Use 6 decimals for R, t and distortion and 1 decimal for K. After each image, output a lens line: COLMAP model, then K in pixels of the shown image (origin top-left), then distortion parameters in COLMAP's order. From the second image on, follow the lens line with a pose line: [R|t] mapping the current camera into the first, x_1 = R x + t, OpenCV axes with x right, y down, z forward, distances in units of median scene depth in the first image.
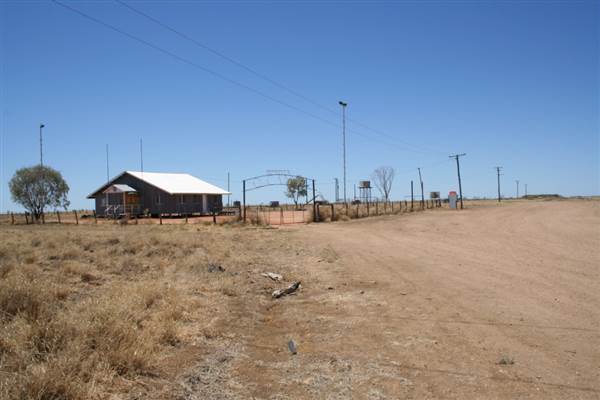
lens RADIAL K [[501.1, 0, 293.5], [0, 501.1, 201.3], [0, 0, 1]] dist [-0.155082, 0.135757]
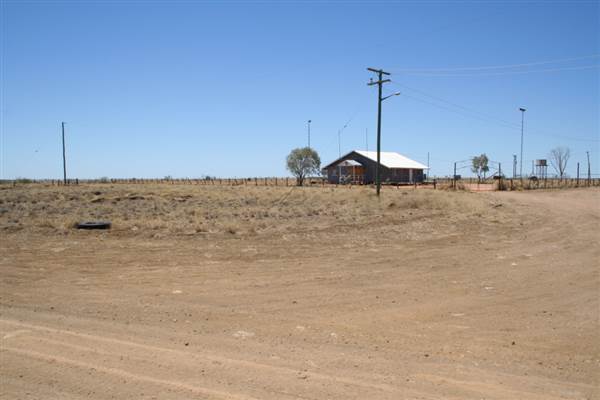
lens RADIAL K [[501.1, 0, 293.5], [0, 501.1, 201.3], [0, 0, 1]] dist [-0.155082, 0.135757]
pose [[0.943227, 0.044595, -0.329141, -0.034642], [-0.025157, 0.997691, 0.063083, -0.002798], [0.331194, -0.051221, 0.942171, -0.377120]]
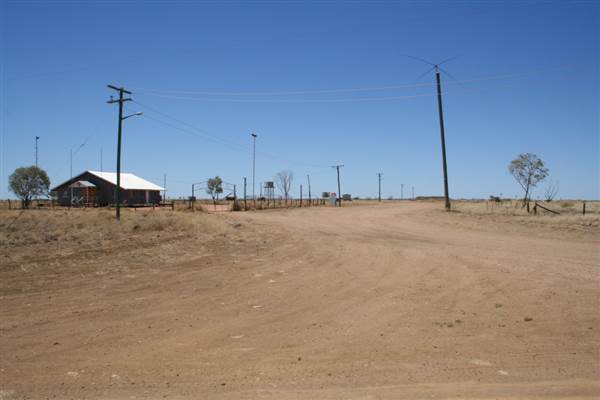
lens RADIAL K [[501.1, 0, 293.5], [0, 501.1, 201.3], [0, 0, 1]] dist [-0.155082, 0.135757]
pose [[0.982364, 0.026351, 0.185110, -0.042226], [-0.027877, 0.999595, 0.005648, -0.002564], [-0.184886, -0.010709, 0.982702, -0.373510]]
